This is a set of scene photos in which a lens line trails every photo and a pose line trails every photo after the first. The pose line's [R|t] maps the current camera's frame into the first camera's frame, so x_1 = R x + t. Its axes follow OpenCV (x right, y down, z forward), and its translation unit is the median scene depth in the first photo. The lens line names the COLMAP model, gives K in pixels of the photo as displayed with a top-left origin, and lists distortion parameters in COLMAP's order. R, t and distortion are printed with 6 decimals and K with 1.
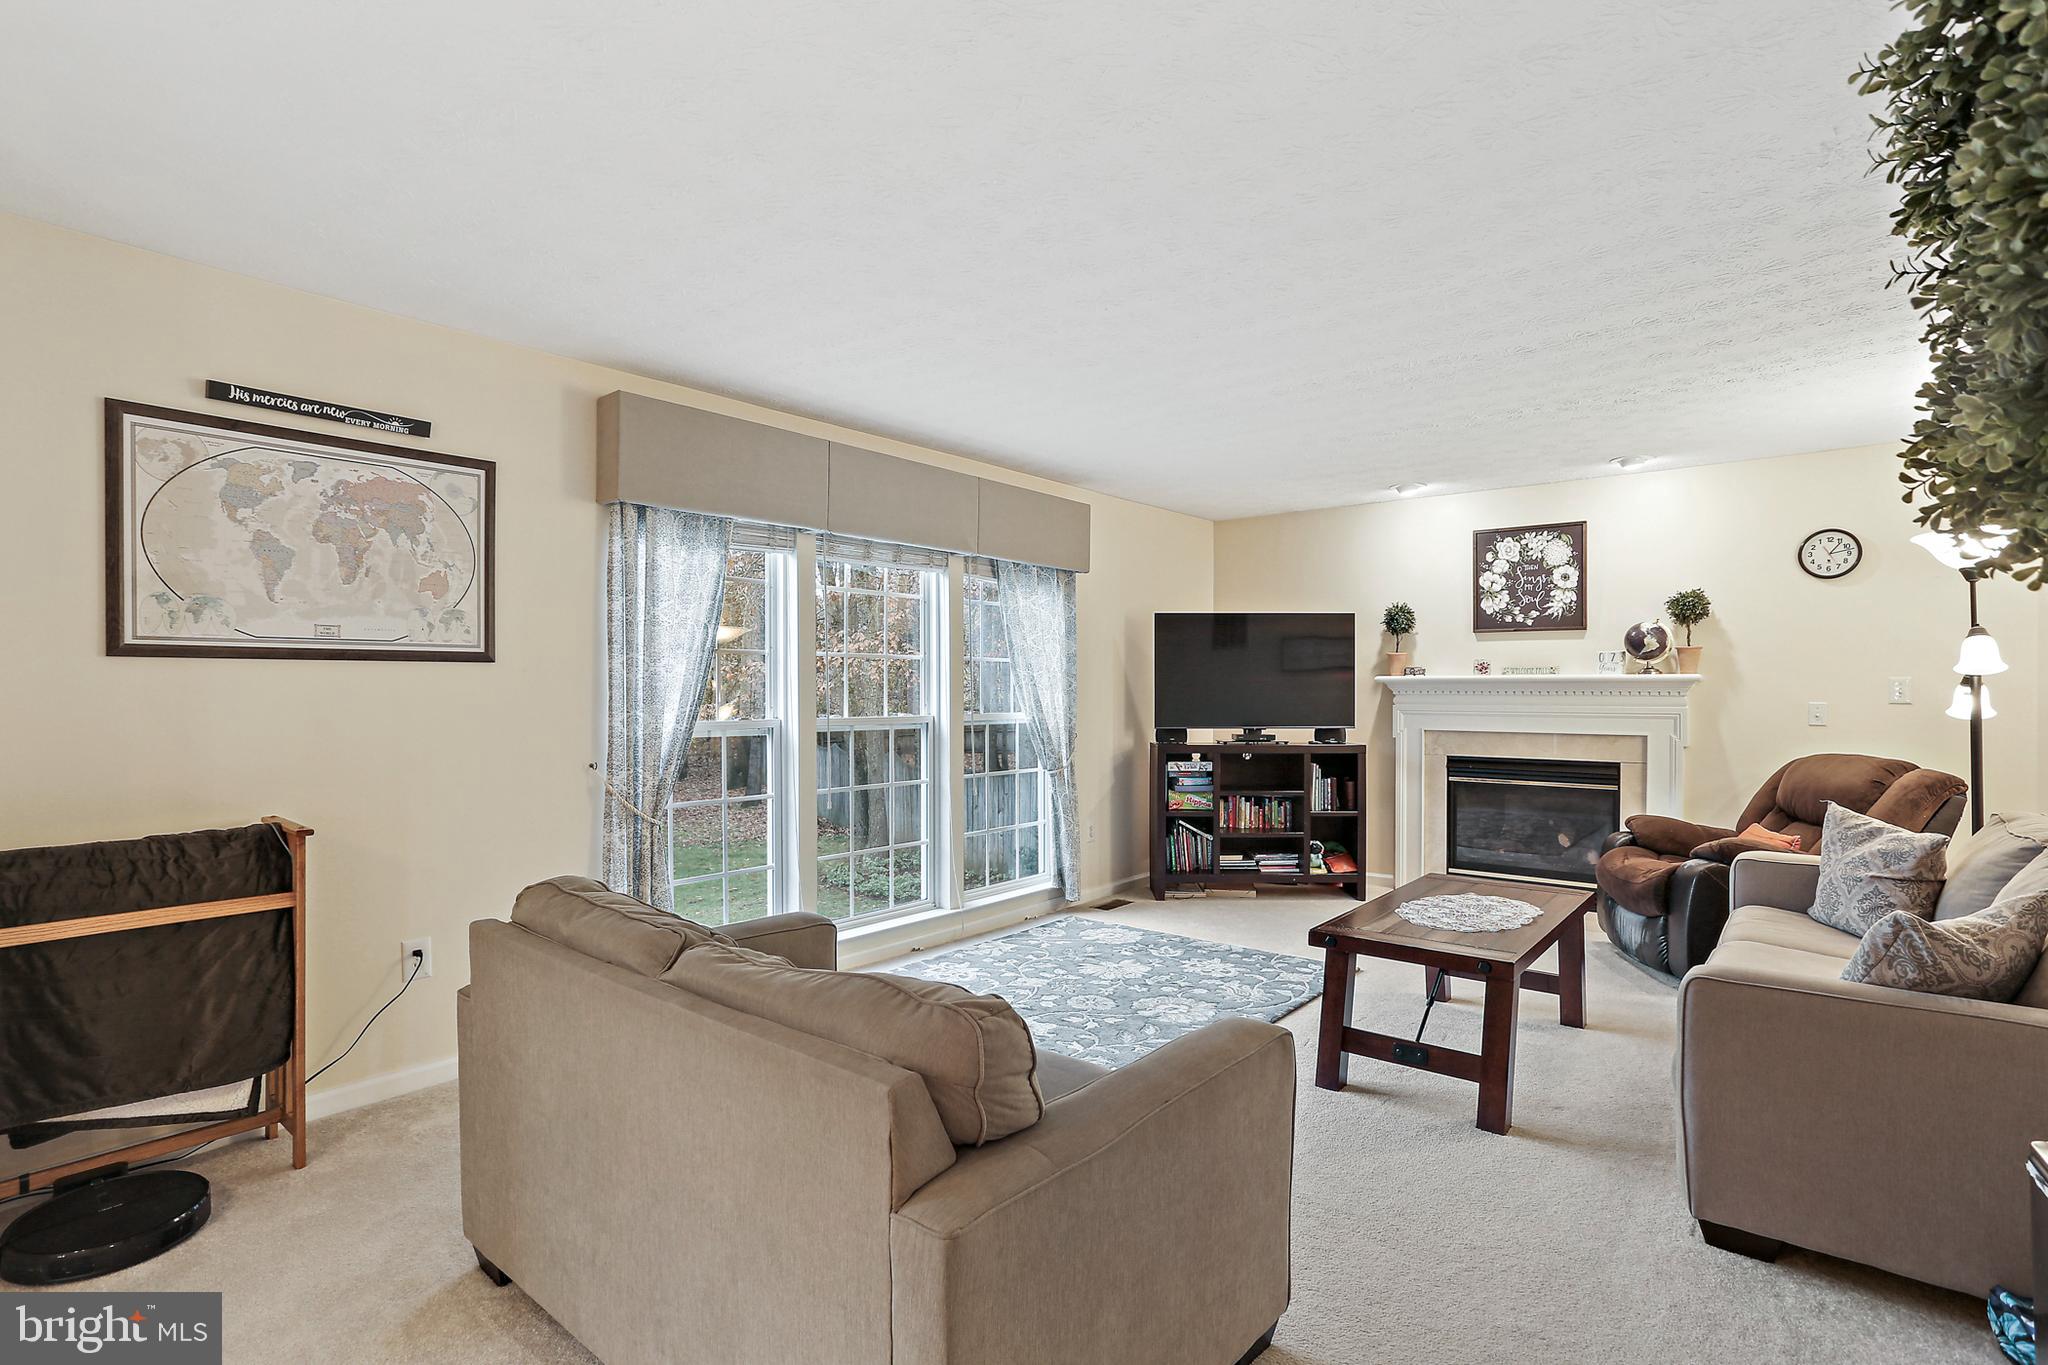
lens RADIAL K [[992.3, 0, 1013.9], [0, 992.3, 688.4], [0, 0, 1]] dist [-0.072895, 0.039506]
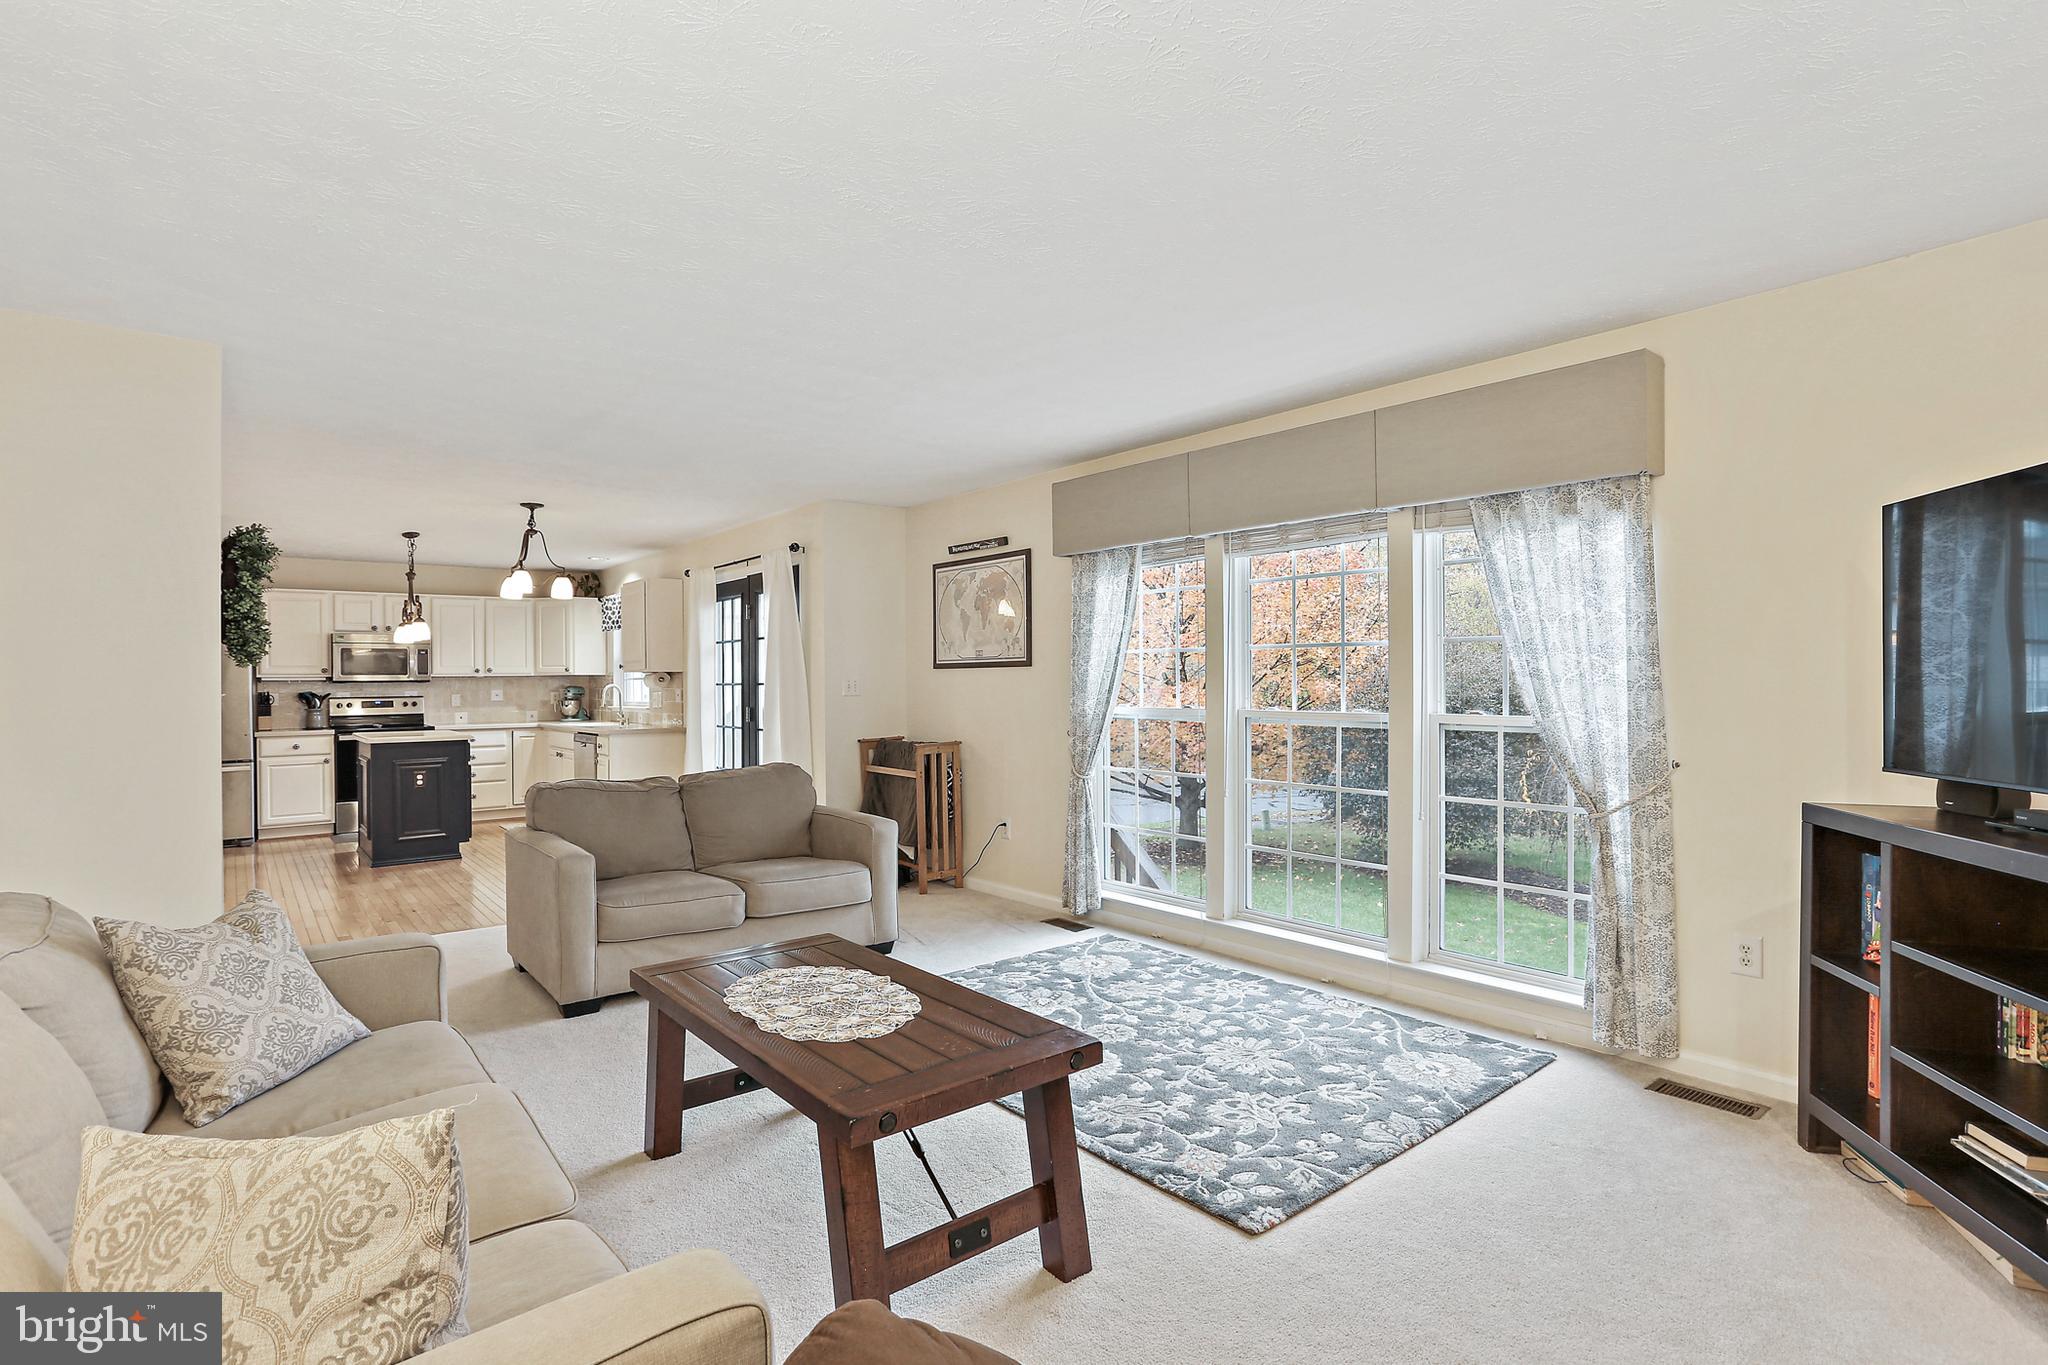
lens RADIAL K [[989.6, 0, 1018.4], [0, 989.6, 682.6], [0, 0, 1]] dist [-0.053914, 0.032374]
pose [[-0.188056, 0.006725, -0.982135, 0.693008], [0.009203, 0.999945, 0.005085, -0.004371], [0.982115, -0.008083, -0.188107, 0.775339]]
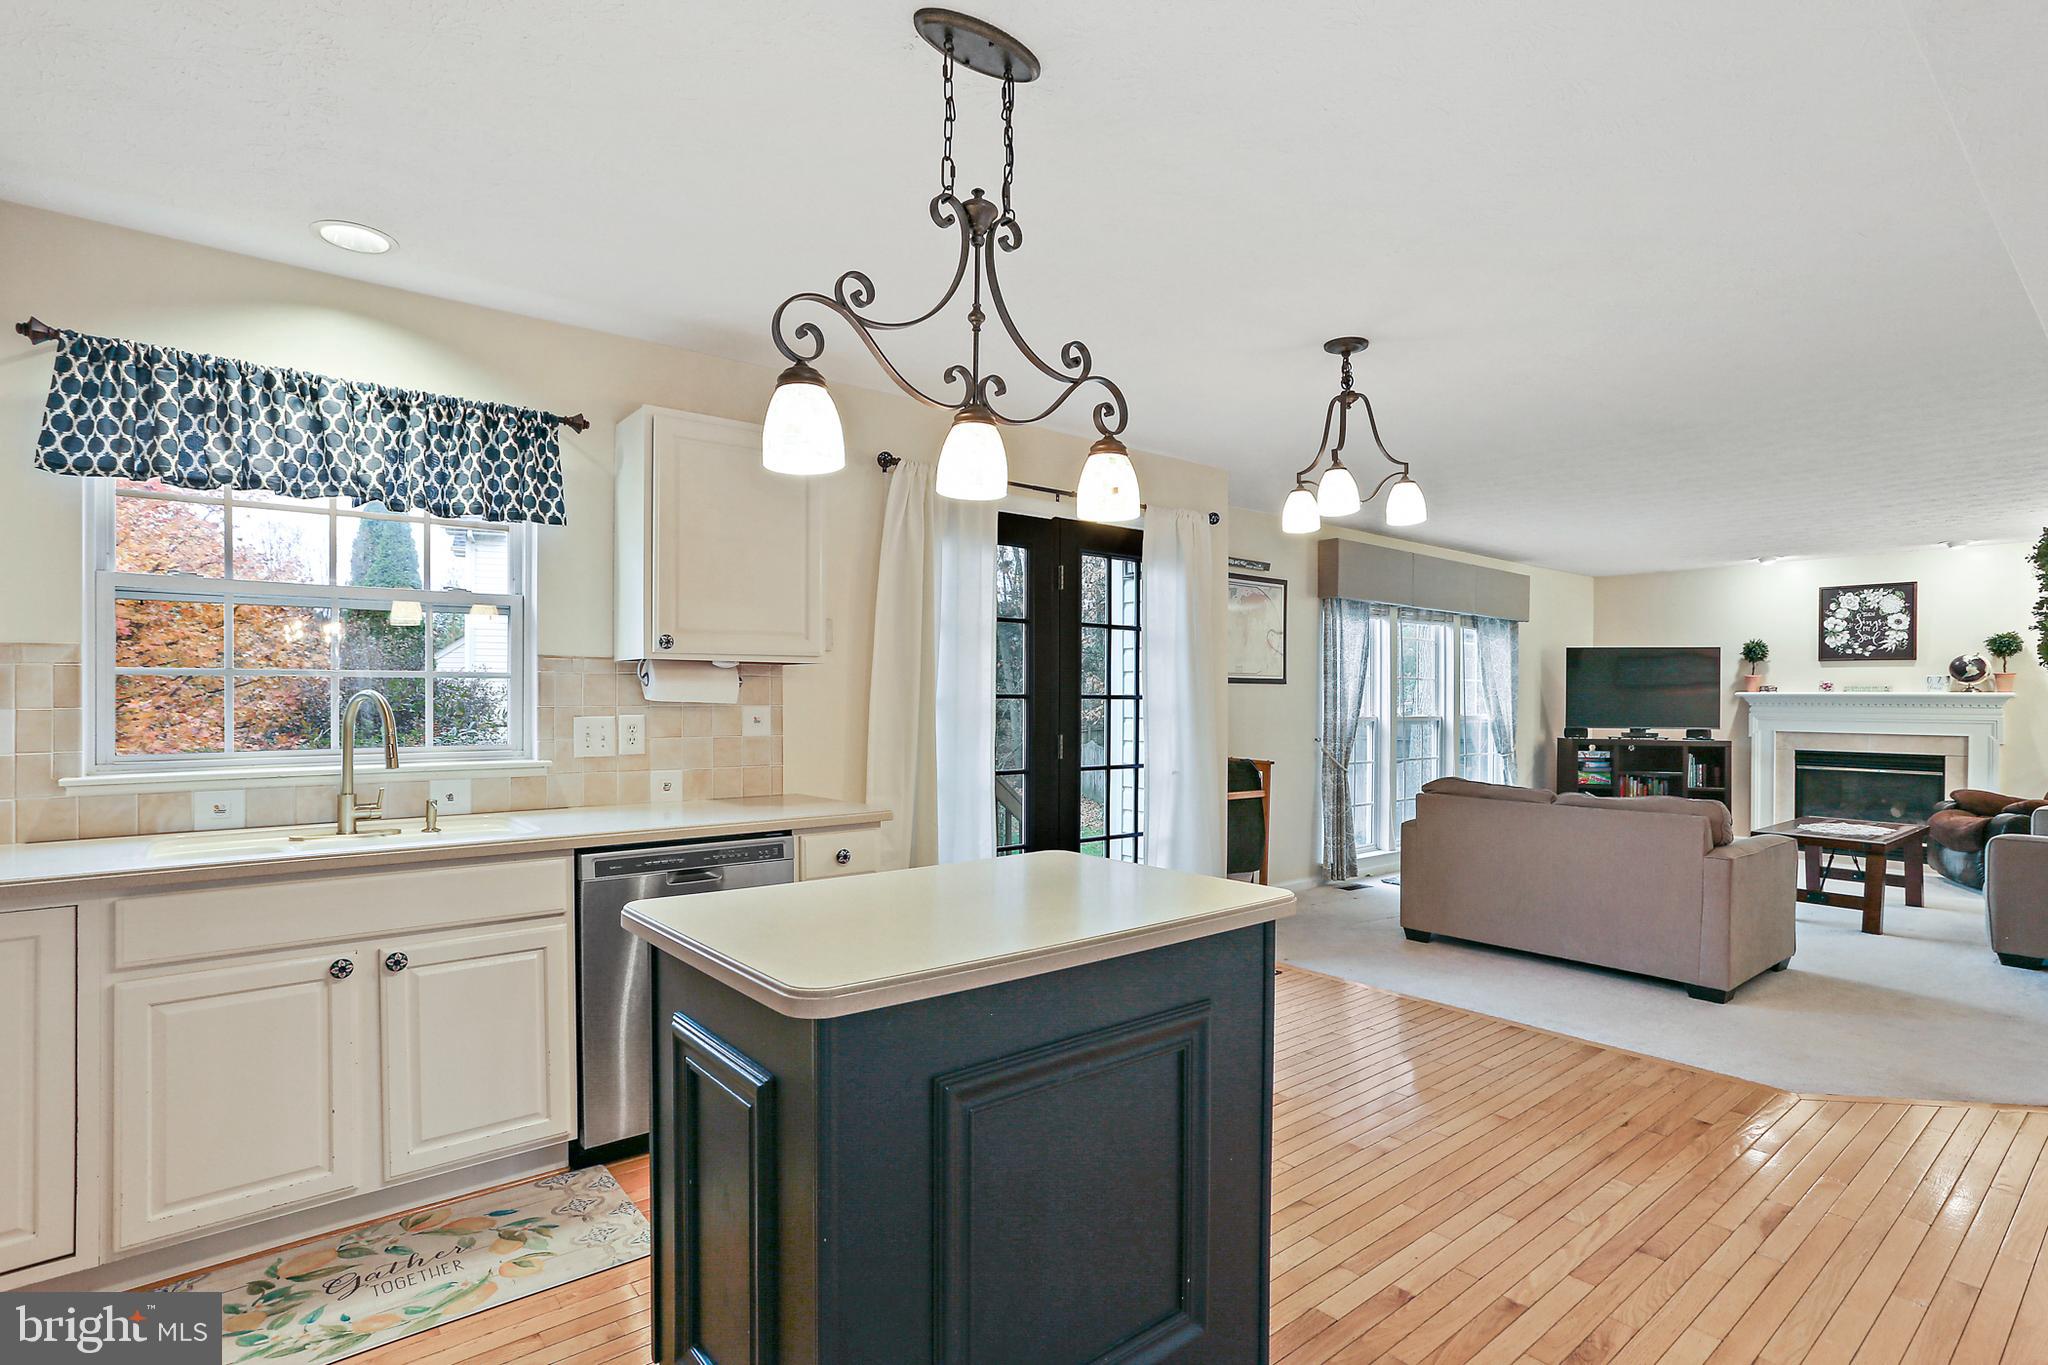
lens RADIAL K [[1004.4, 0, 1015.7], [0, 1004.4, 695.1], [0, 0, 1]] dist [-0.040347, 0.022776]
pose [[0.981809, 0.006357, -0.189767, -0.406660], [-0.006851, 0.999975, -0.001947, 0.001684], [0.189750, 0.003212, 0.981827, -0.628397]]
